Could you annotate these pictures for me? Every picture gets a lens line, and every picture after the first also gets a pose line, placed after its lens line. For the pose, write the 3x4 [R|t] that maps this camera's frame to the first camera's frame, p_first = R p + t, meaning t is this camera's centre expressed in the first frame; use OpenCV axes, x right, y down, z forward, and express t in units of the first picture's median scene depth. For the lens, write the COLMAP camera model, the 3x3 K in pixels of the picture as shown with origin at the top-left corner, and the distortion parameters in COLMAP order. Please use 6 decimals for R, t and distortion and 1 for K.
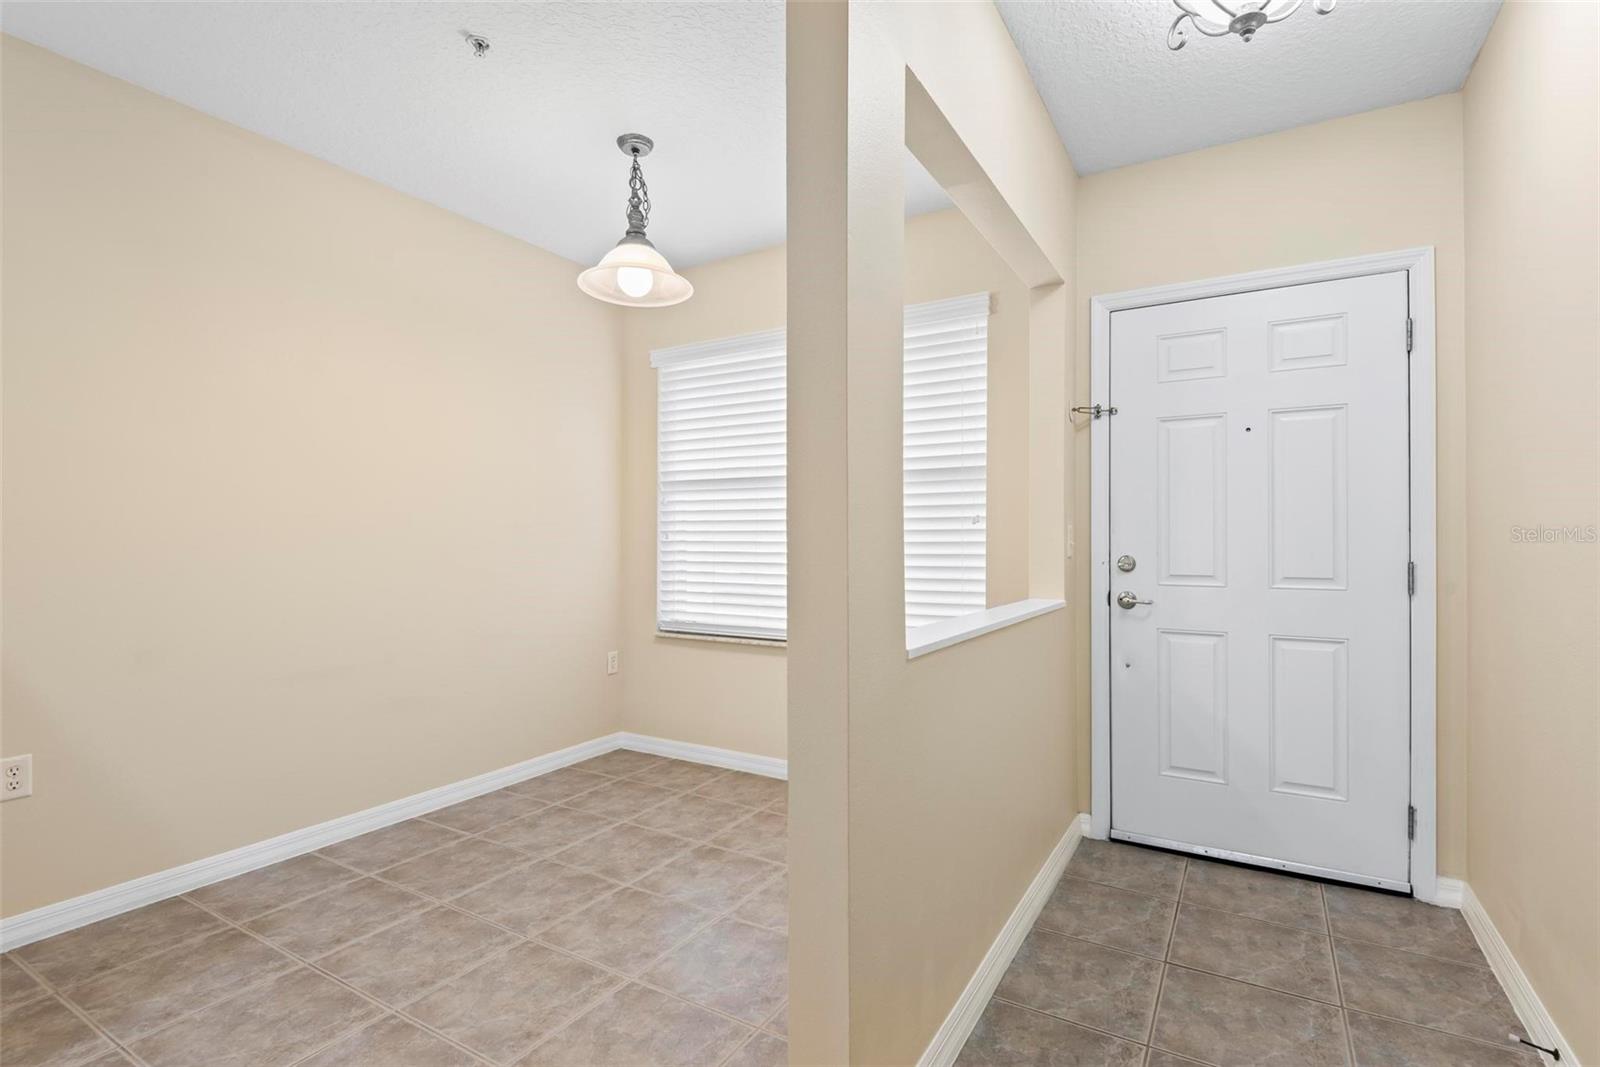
lens RADIAL K [[753.7, 0, 807.7], [0, 753.7, 533.4], [0, 0, 1]] dist [0.031136, -0.023356]
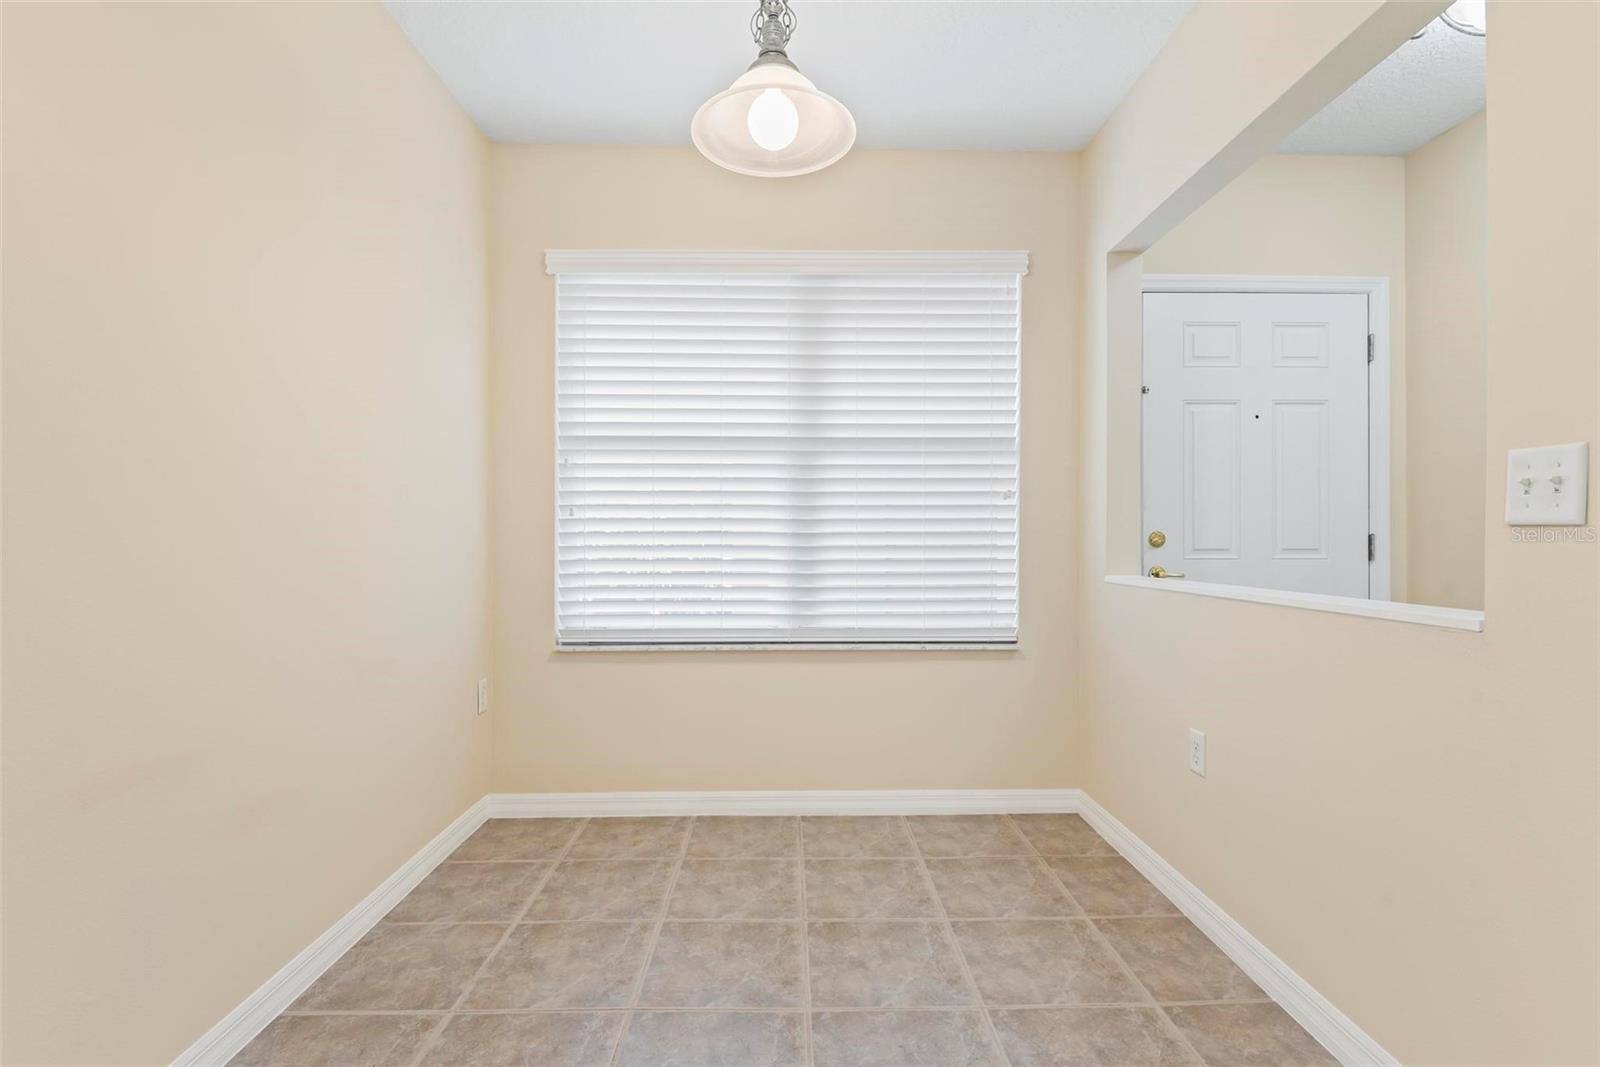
lens RADIAL K [[753.7, 0, 807.7], [0, 753.7, 533.4], [0, 0, 1]] dist [0.031136, -0.023356]
pose [[0.851114, 0.001043, 0.524980, -0.471240], [-0.002246, 0.999996, 0.001654, 0.028078], [-0.524976, -0.002587, 0.851113, 0.333344]]
